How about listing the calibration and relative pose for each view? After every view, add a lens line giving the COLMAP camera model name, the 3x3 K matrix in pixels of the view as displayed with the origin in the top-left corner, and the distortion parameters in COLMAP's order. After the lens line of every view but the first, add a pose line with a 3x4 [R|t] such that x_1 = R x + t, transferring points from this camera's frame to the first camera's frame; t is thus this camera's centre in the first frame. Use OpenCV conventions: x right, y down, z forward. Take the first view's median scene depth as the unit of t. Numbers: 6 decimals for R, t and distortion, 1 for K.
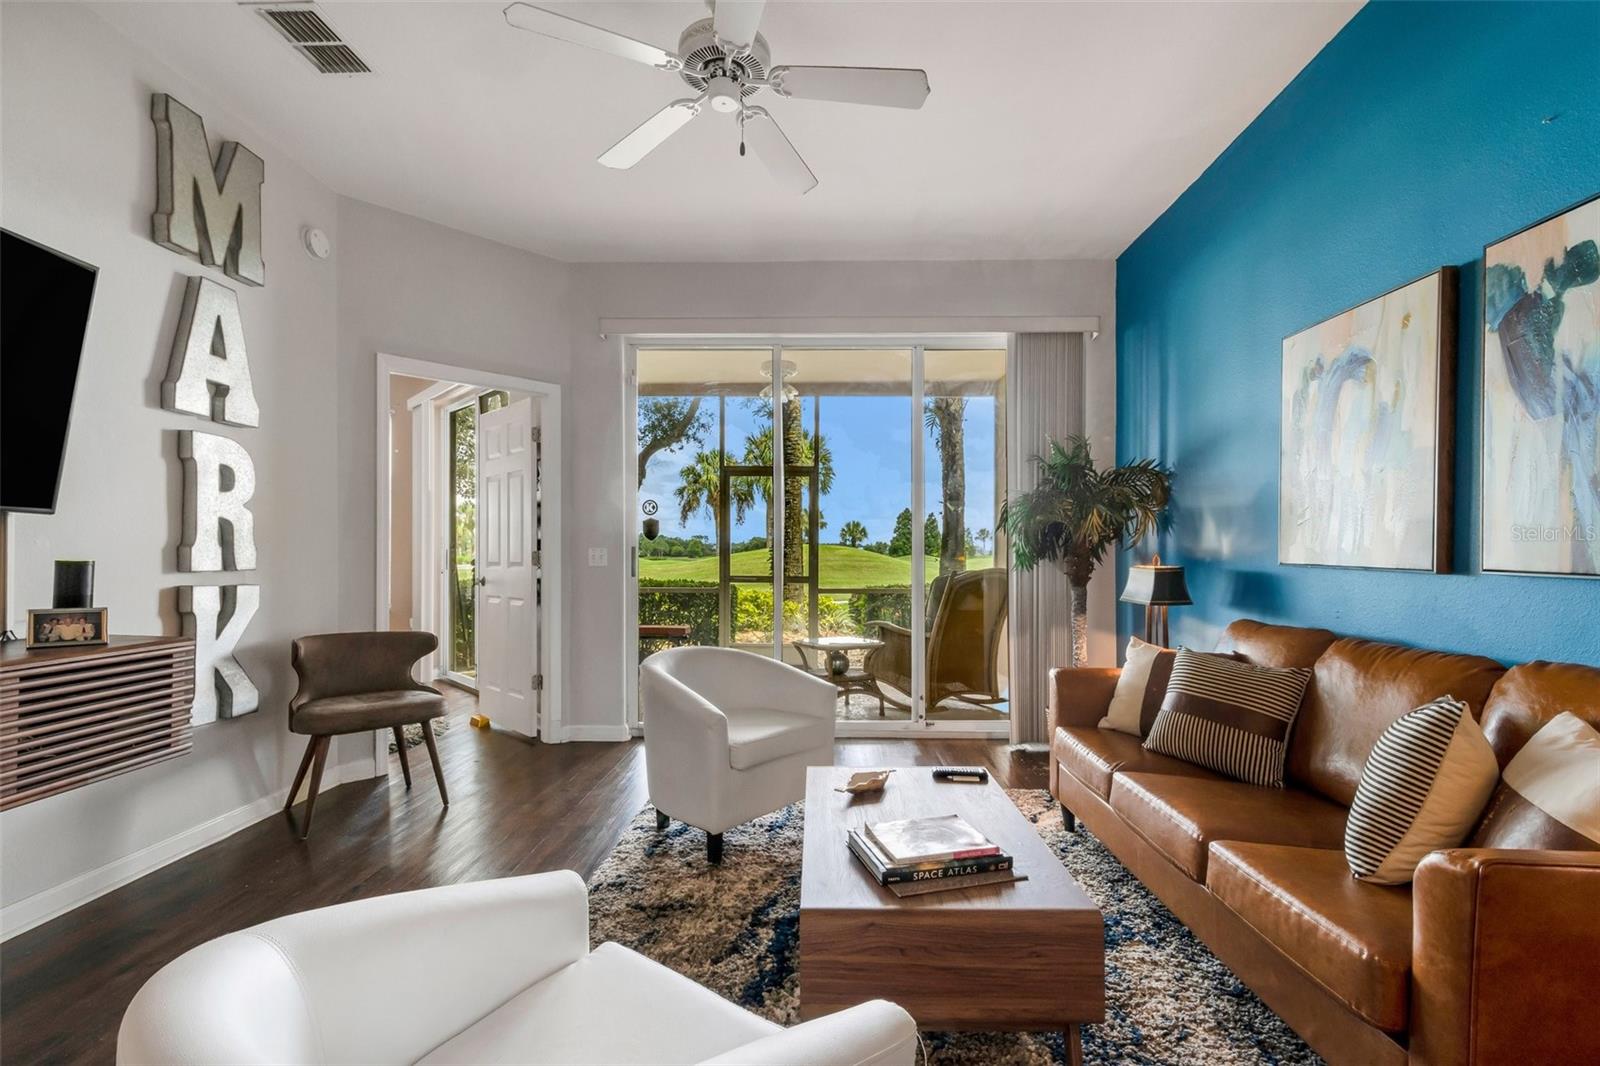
lens RADIAL K [[708.3, 0, 807.0], [0, 708.3, 553.7], [0, 0, 1]] dist [0.021588, -0.013009]
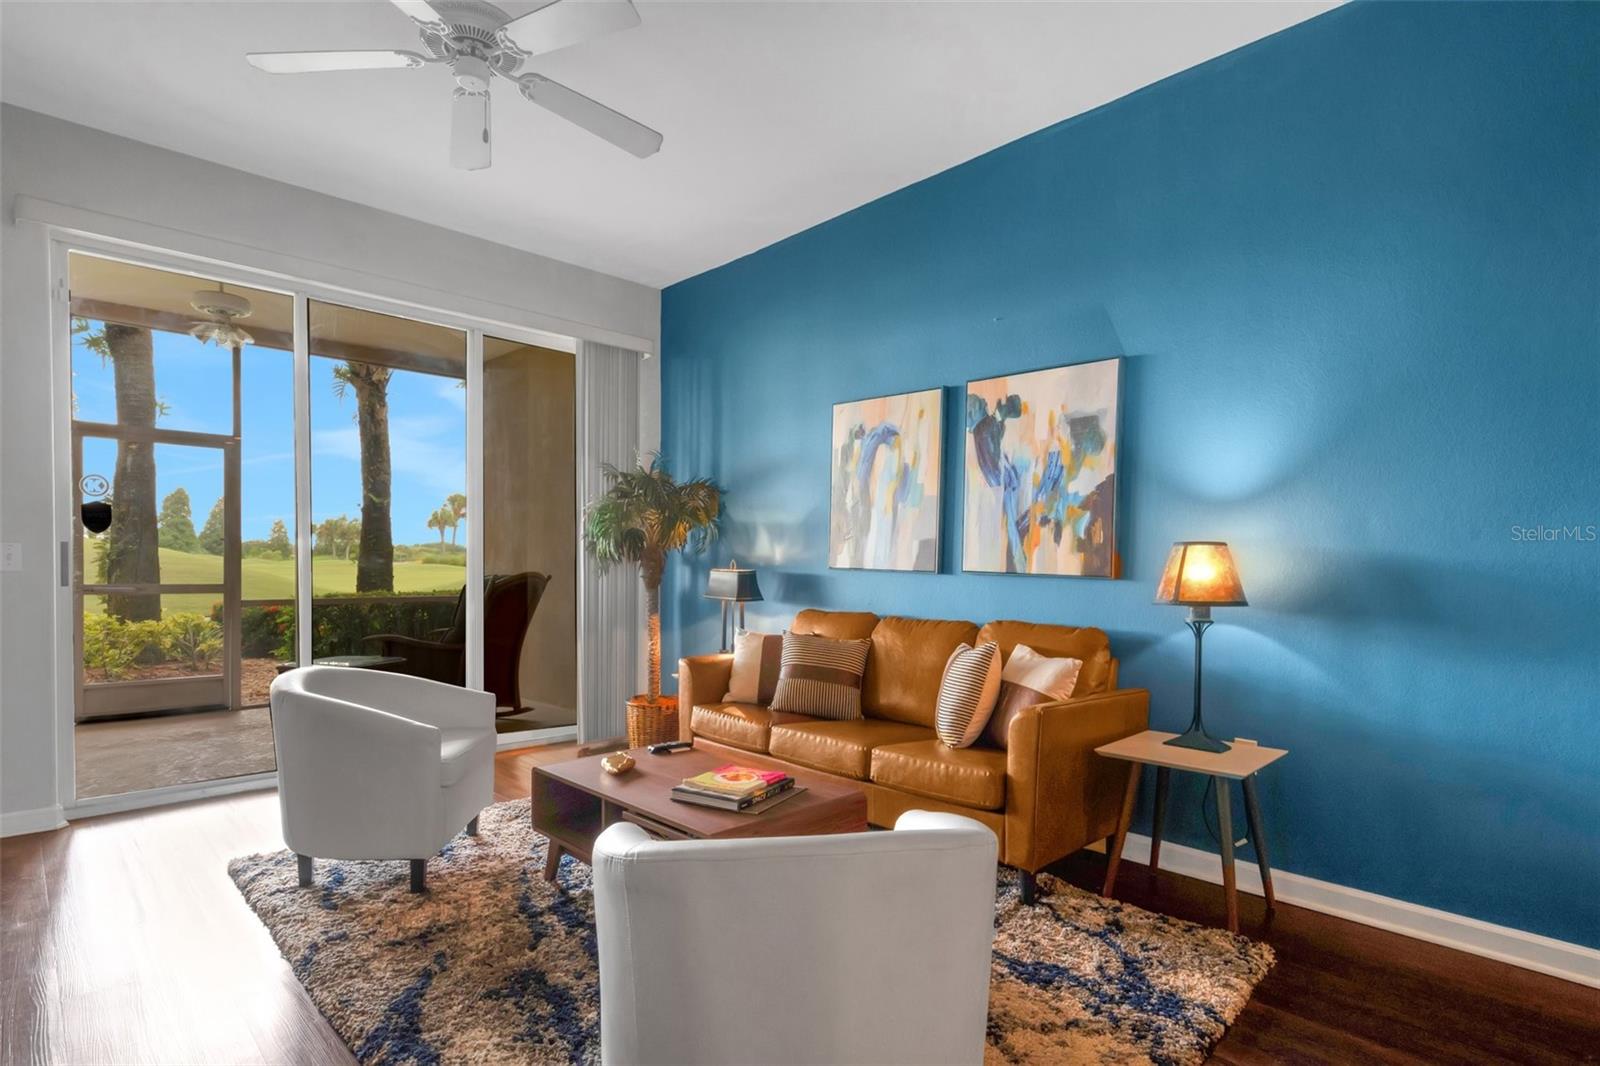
lens RADIAL K [[832.6, 0, 782.5], [0, 832.6, 573.8], [0, 0, 1]] dist [0.017150, -0.000635]
pose [[0.716661, -0.004548, 0.697407, -0.516846], [-0.010169, 0.999804, 0.016969, -0.000201], [-0.697348, -0.019253, 0.716474, -0.088059]]
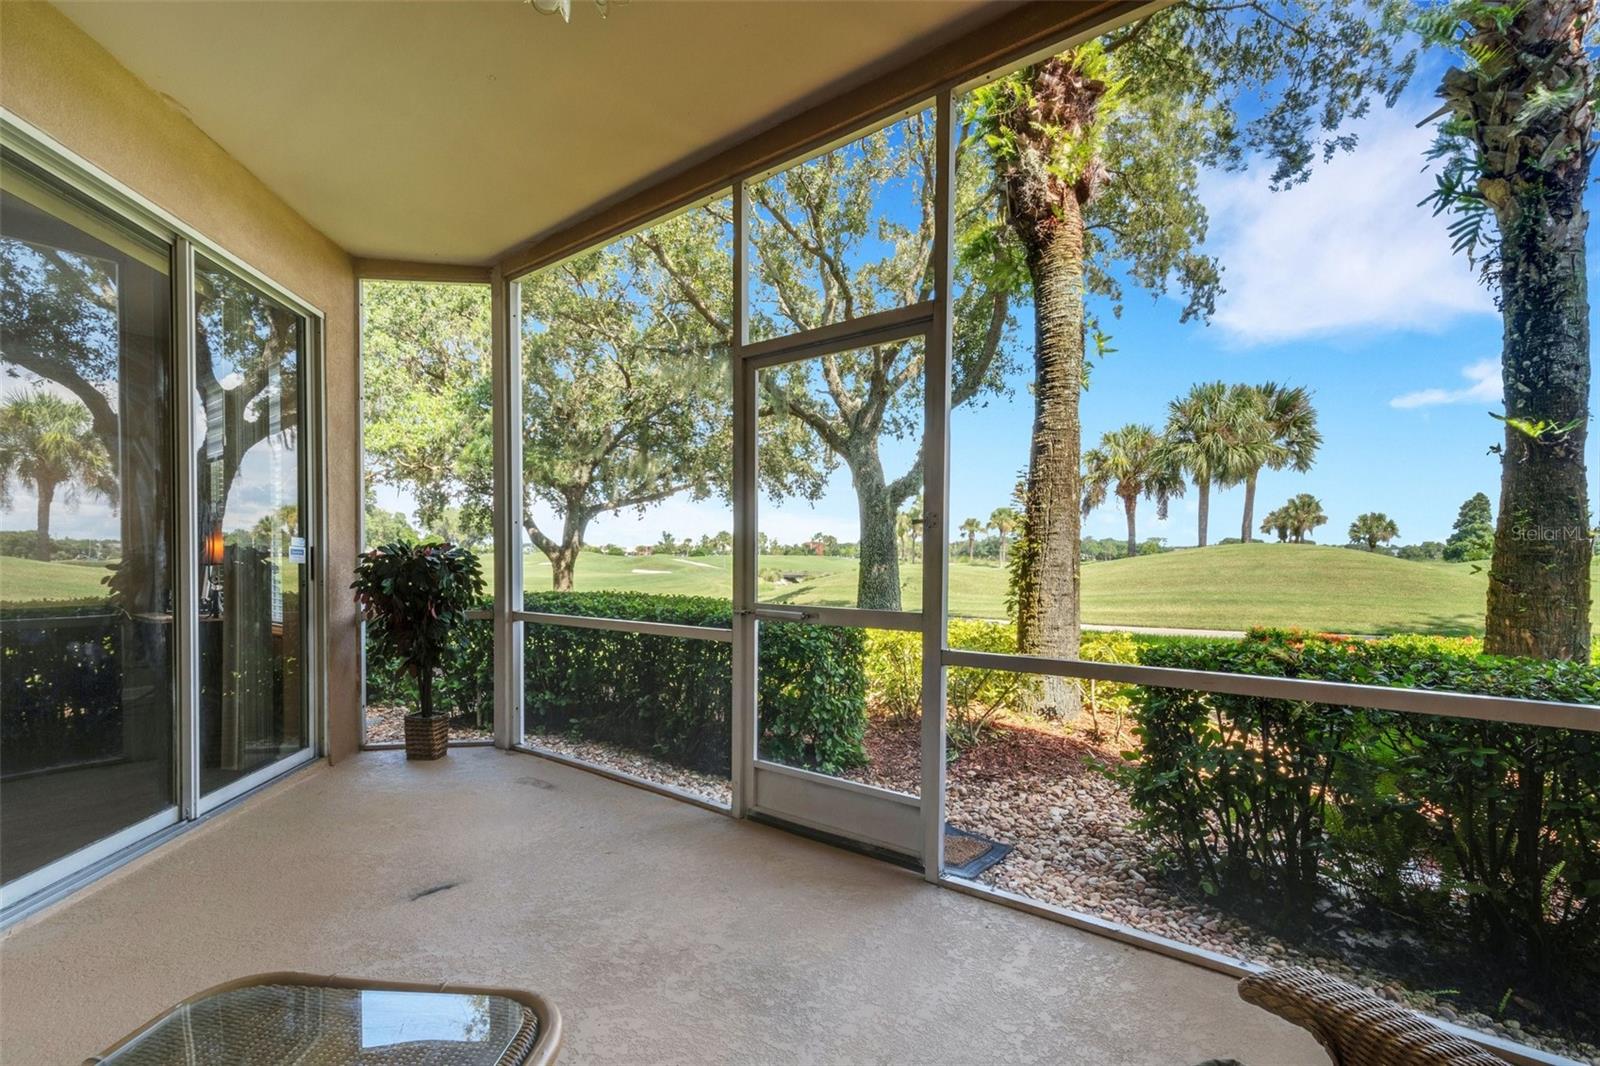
lens RADIAL K [[696.6, 0, 789.8], [0, 696.6, 567.8], [0, 0, 1]] dist [0.002089, -0.000189]
pose [[0.799958, 0.011433, -0.599947, 0.472356], [-0.002789, 0.999879, 0.015336, 0.011794], [0.600050, -0.010595, 0.799893, 1.995253]]
